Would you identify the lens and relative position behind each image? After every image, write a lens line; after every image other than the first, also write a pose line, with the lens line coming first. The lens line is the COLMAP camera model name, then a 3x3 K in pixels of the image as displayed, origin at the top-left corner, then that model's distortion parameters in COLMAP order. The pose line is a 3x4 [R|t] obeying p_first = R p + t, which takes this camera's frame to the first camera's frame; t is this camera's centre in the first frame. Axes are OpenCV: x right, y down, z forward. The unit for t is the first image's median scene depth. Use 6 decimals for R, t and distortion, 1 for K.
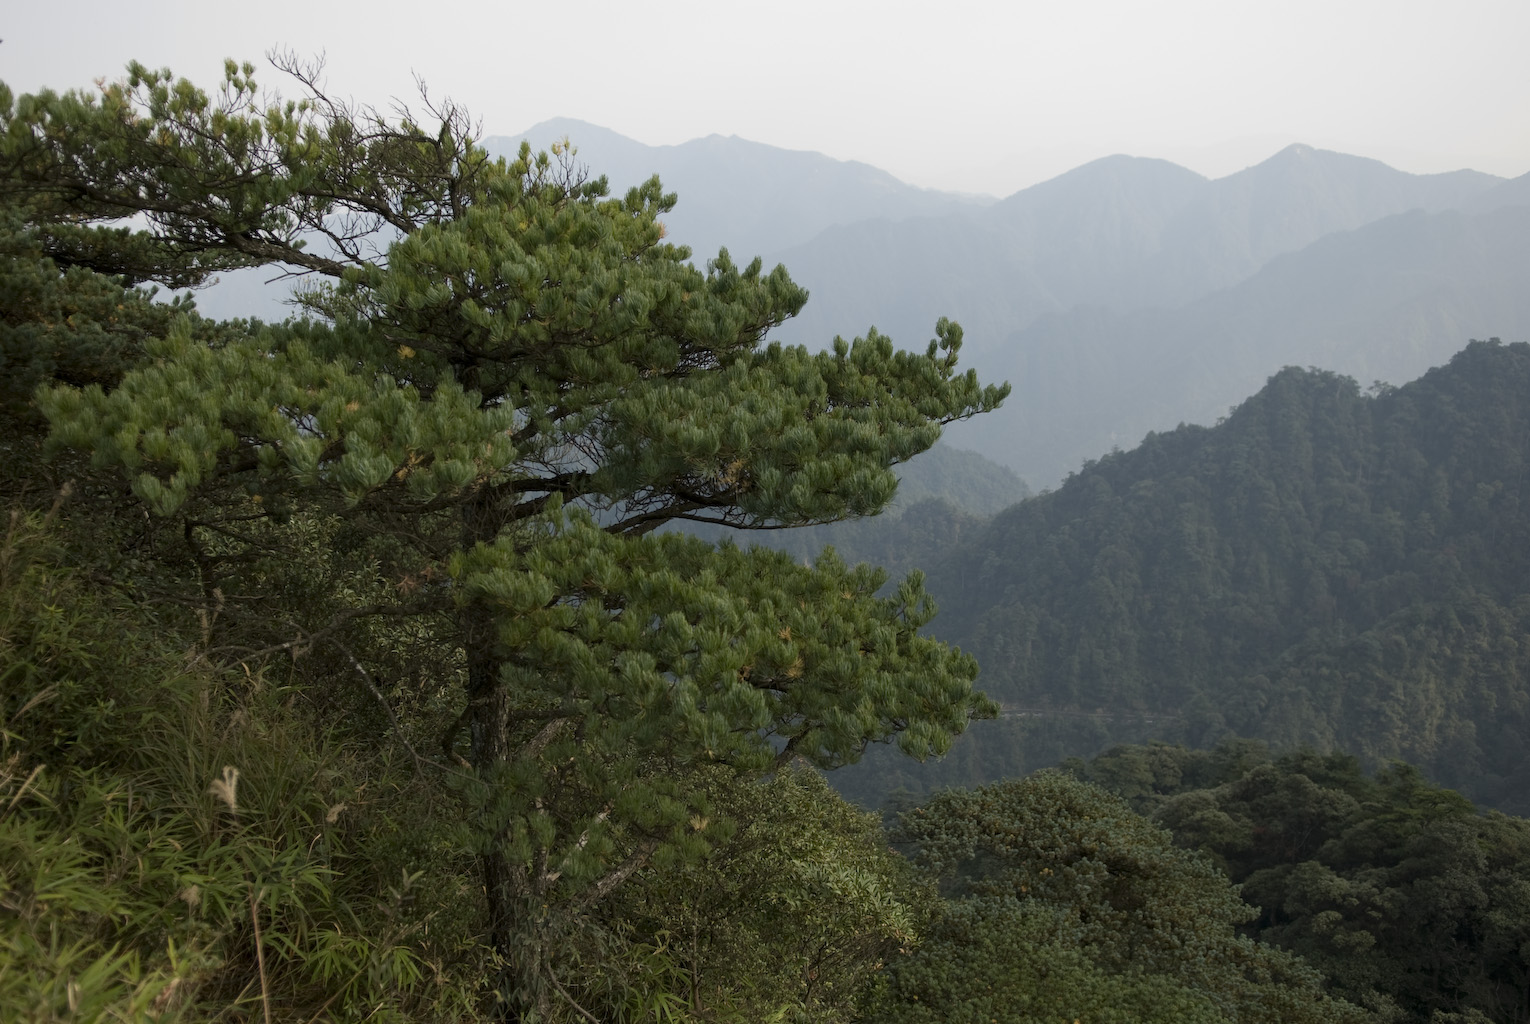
lens RADIAL K [[1490.9, 0, 765.8], [0, 1490.9, 511.6], [0, 0, 1]] dist [-0.000587, 0.000000]
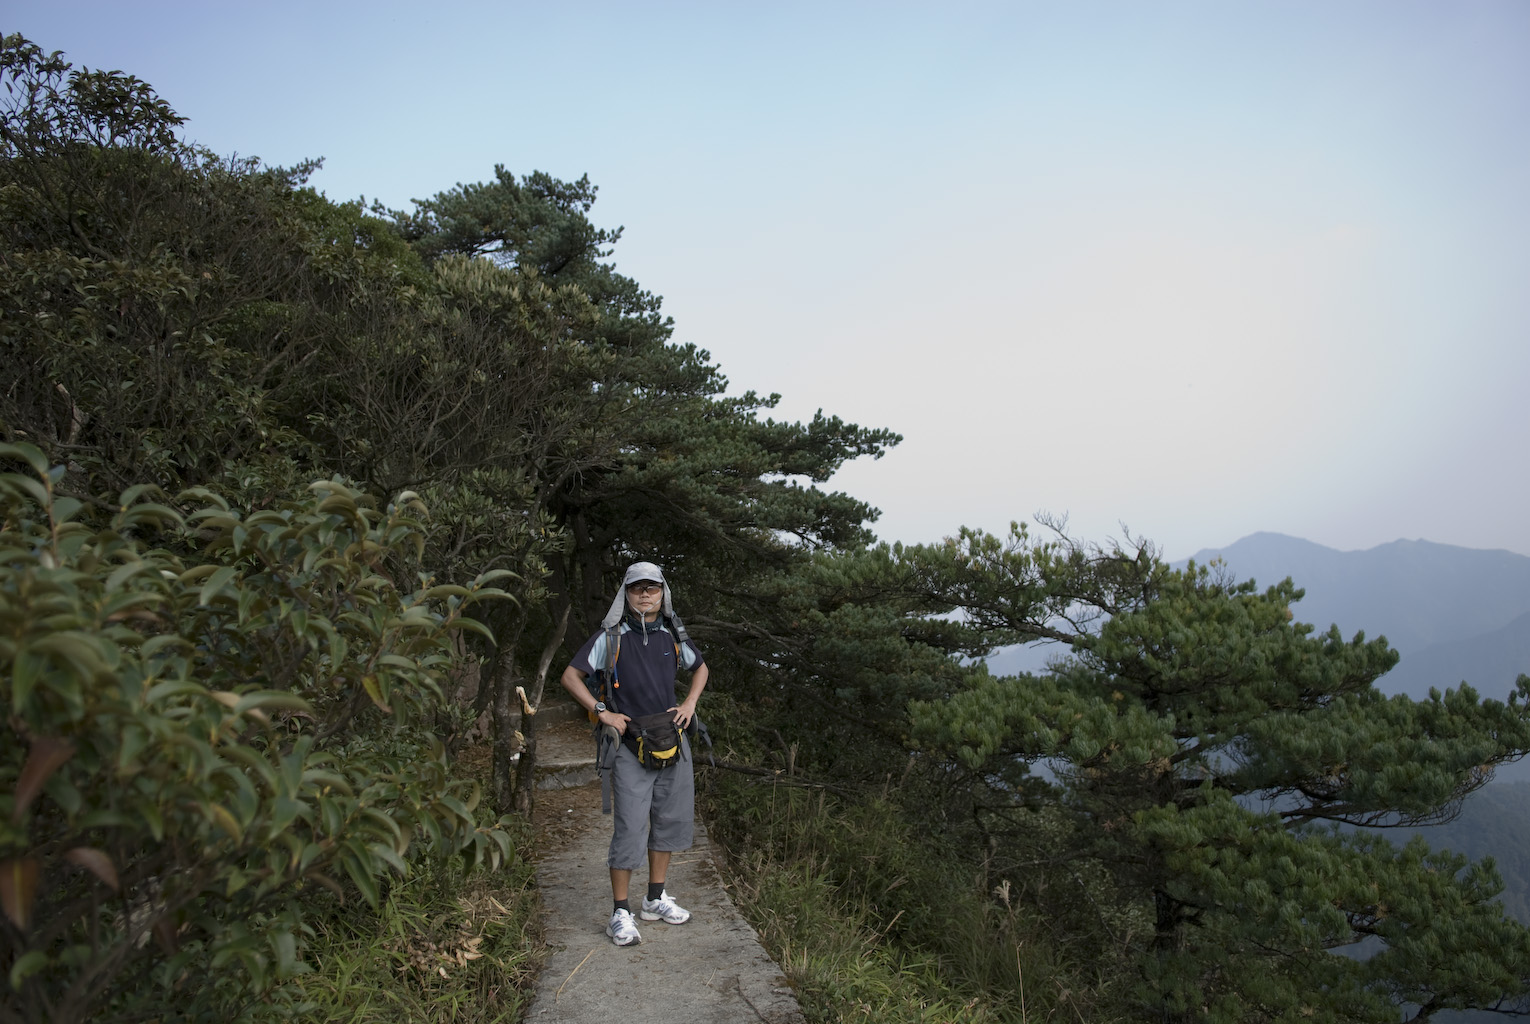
lens RADIAL K [[1156.3, 0, 765.3], [0, 1156.3, 513.2], [0, 0, 1]] dist [-0.018811, -0.038814]
pose [[0.857296, -0.060711, -0.511232, 0.087243], [-0.084343, 0.963043, -0.255803, 0.061399], [0.507868, 0.262417, 0.820492, -0.271355]]
